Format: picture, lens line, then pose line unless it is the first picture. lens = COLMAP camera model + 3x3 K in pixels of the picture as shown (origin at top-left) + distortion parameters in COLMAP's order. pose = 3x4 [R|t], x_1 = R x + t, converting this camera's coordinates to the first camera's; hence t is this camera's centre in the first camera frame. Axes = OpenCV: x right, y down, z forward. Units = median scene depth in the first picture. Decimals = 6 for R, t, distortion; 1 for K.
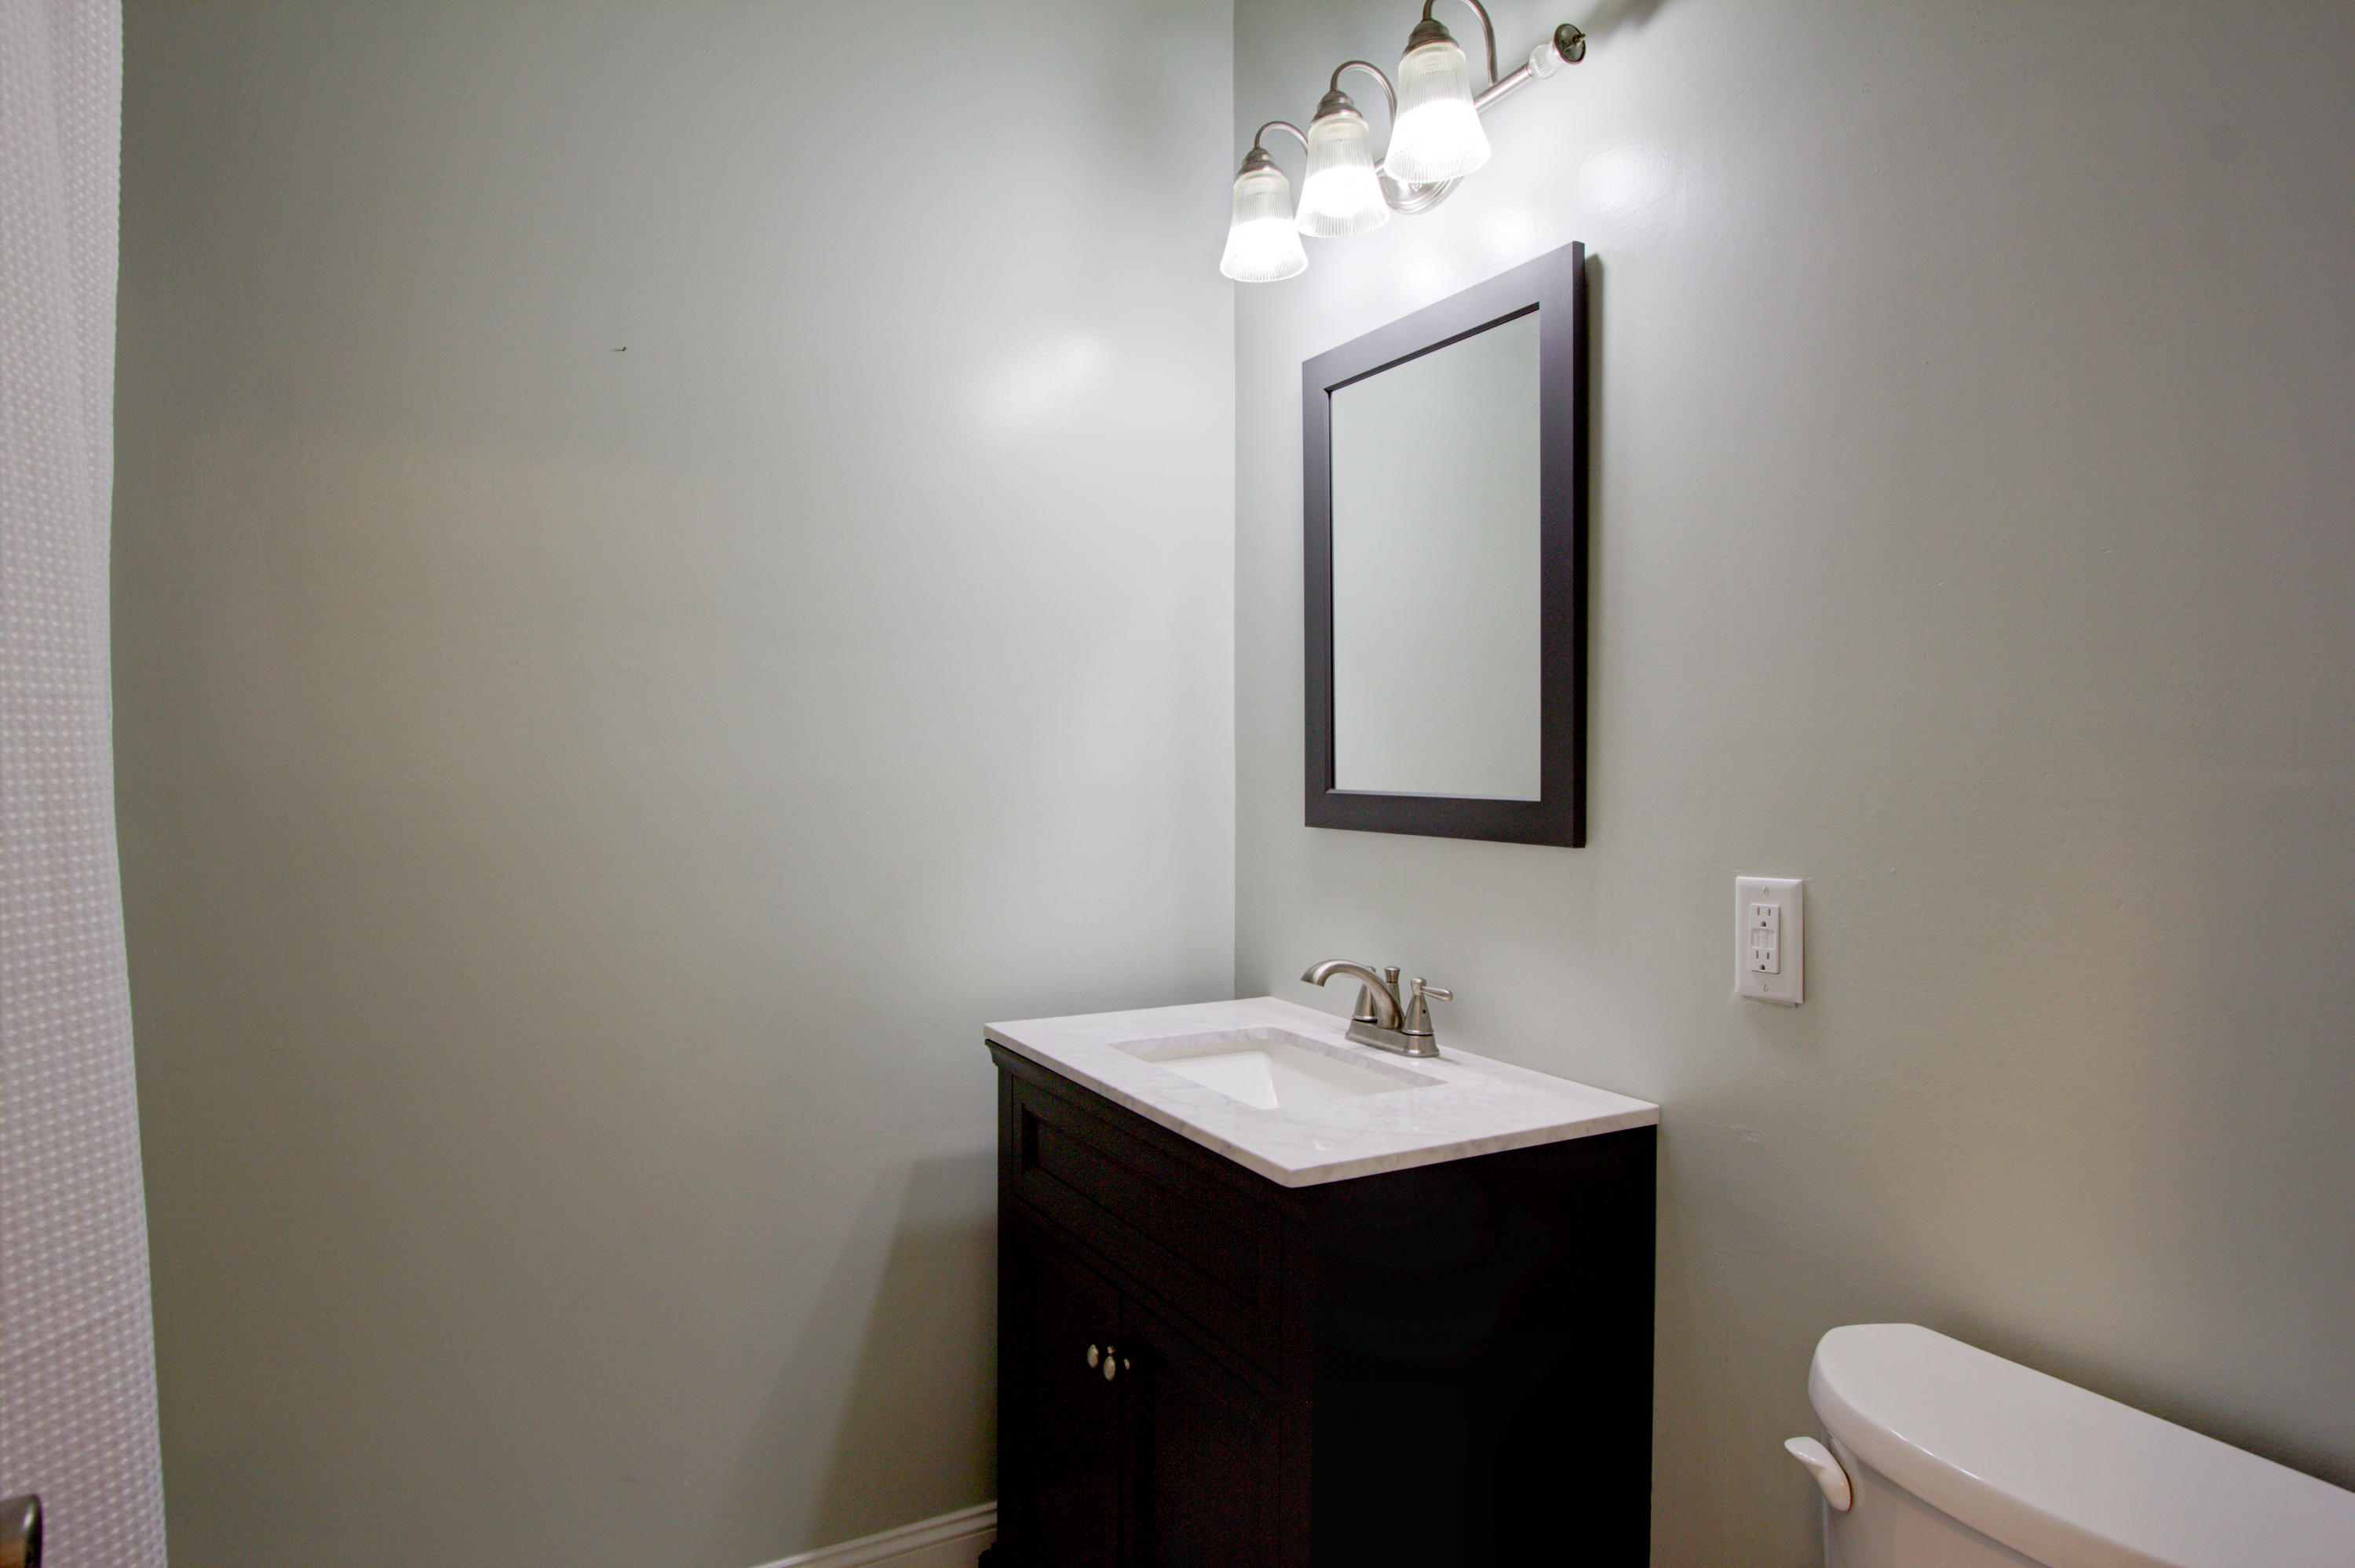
lens RADIAL K [[1362.8, 0, 1173.2], [0, 1362.8, 767.5], [0, 0, 1]] dist [-0.035707, 0.018407]
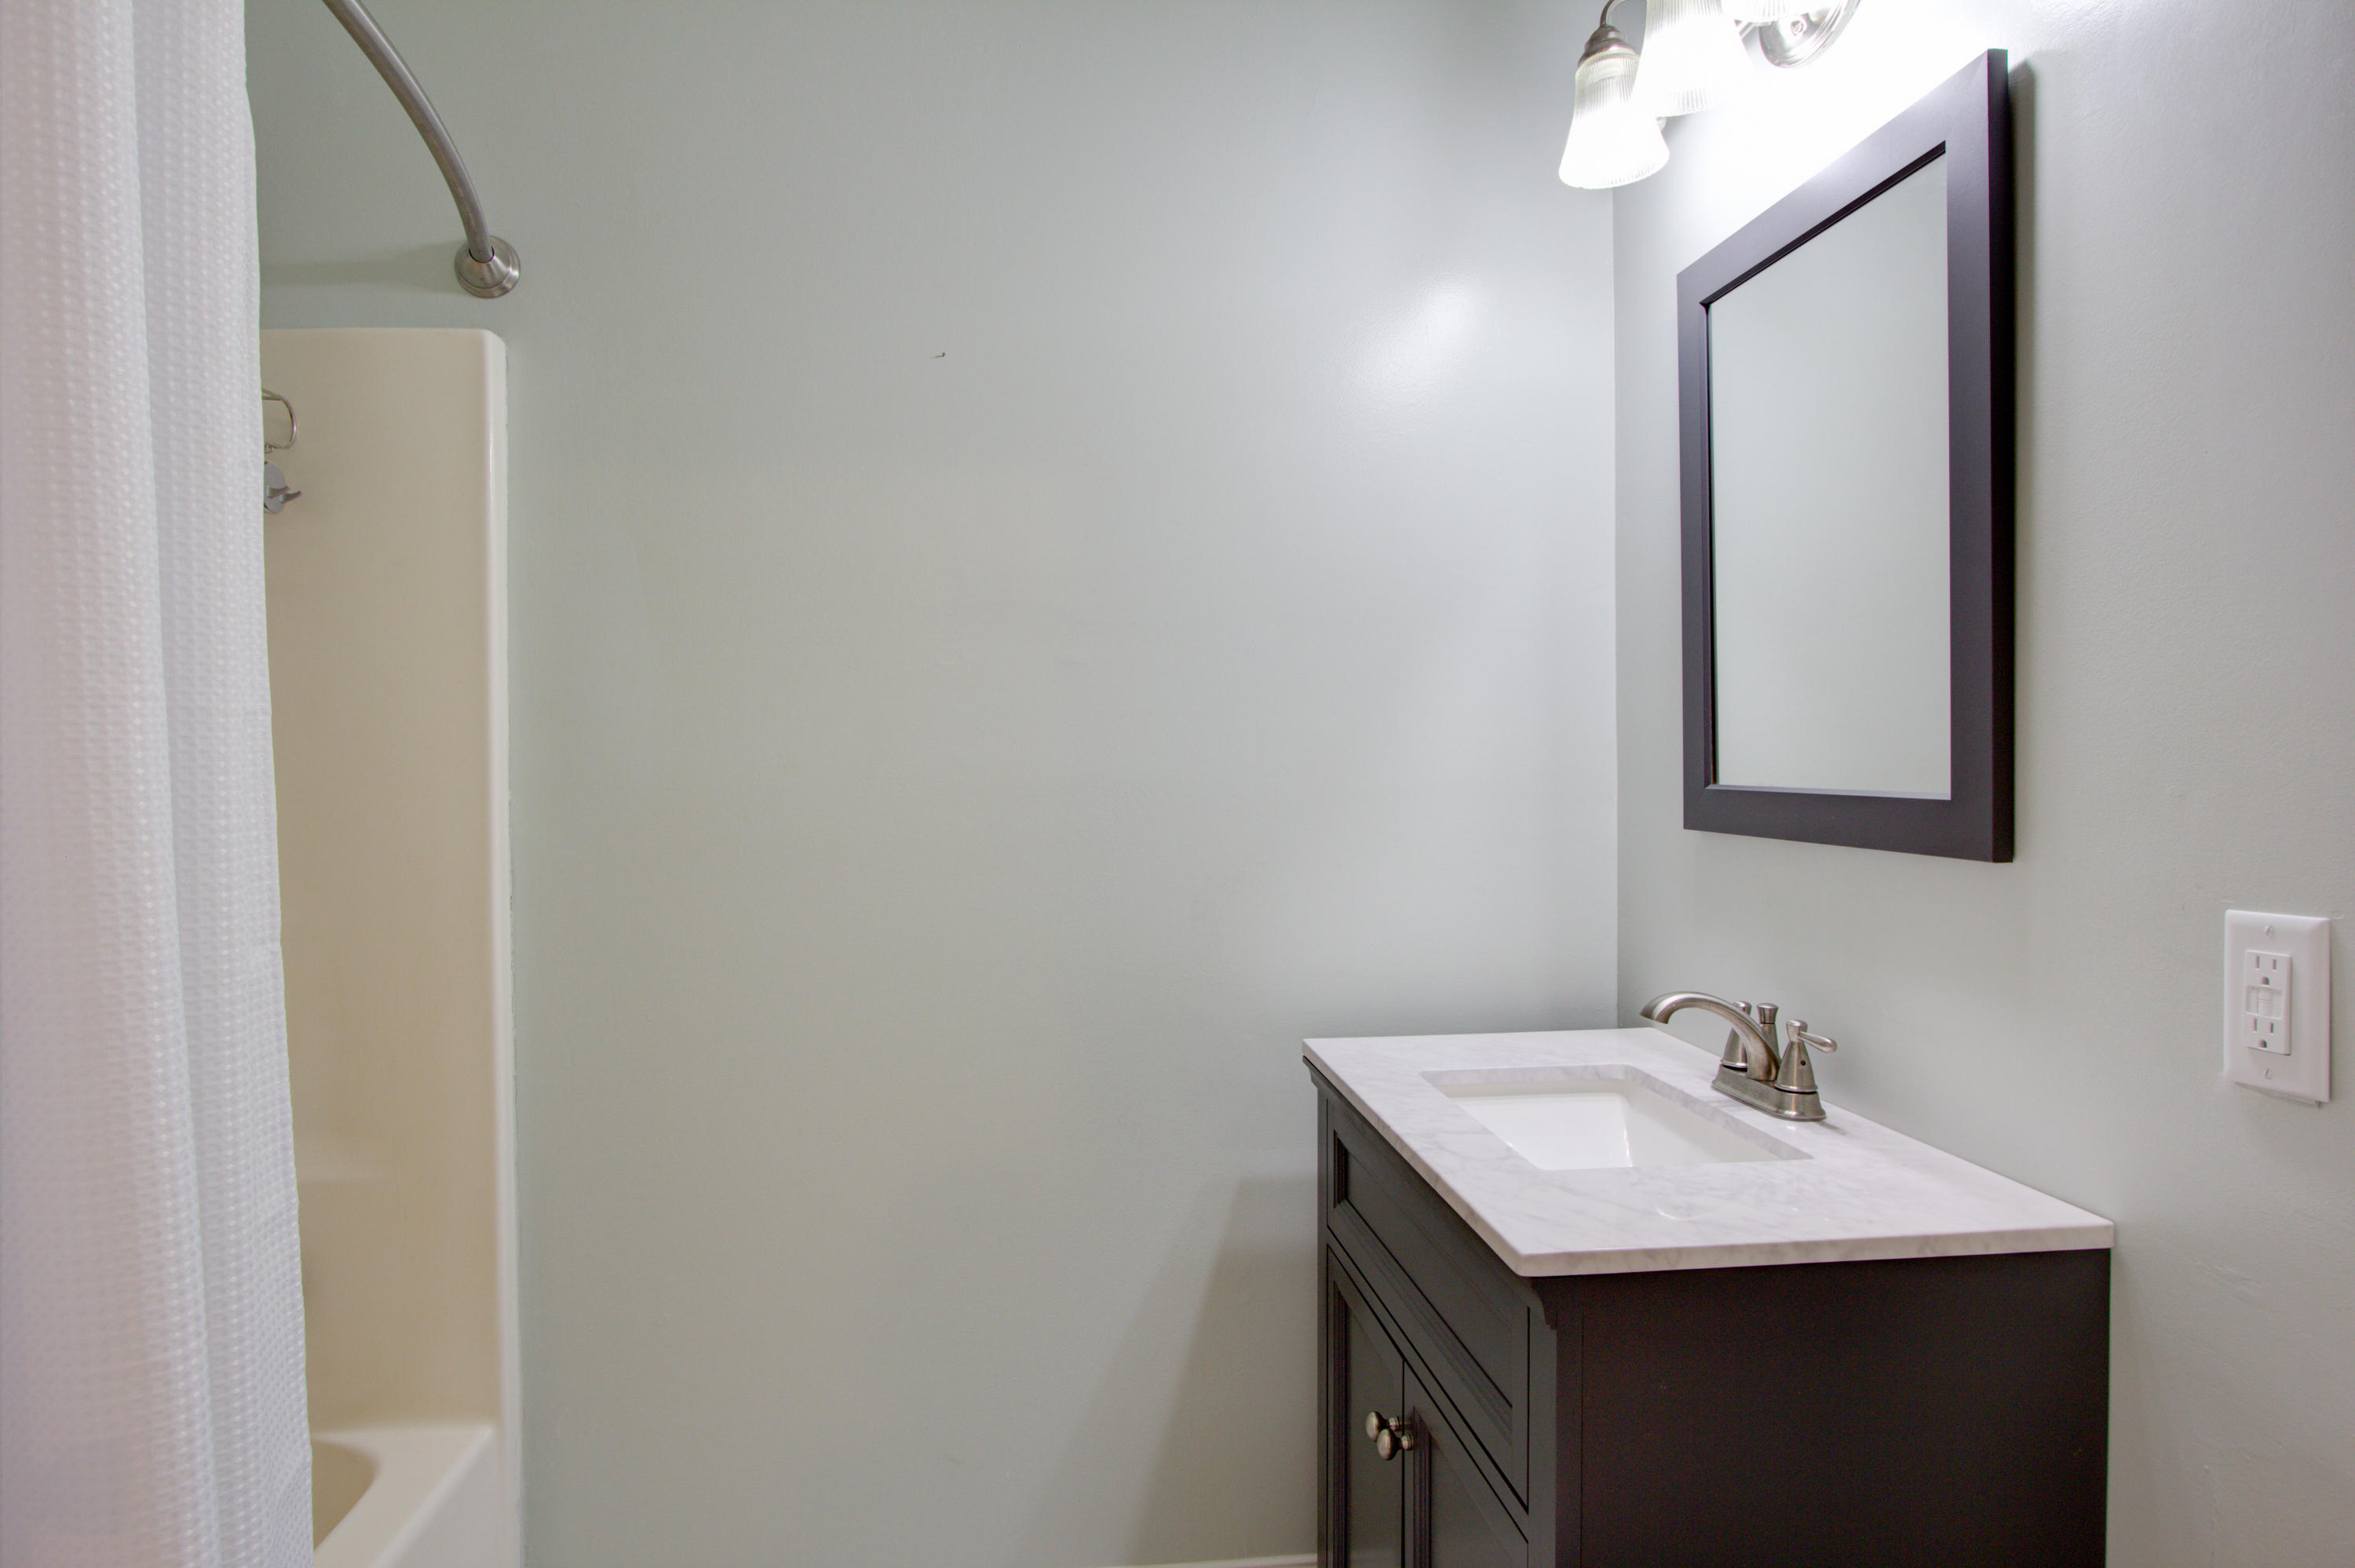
lens RADIAL K [[1362.8, 0, 1173.2], [0, 1362.8, 767.5], [0, 0, 1]] dist [-0.035707, 0.018407]
pose [[0.925116, -0.001585, -0.379680, 0.143388], [0.002468, 0.999995, 0.001837, 0.003918], [0.379676, -0.002636, 0.925116, 0.127180]]
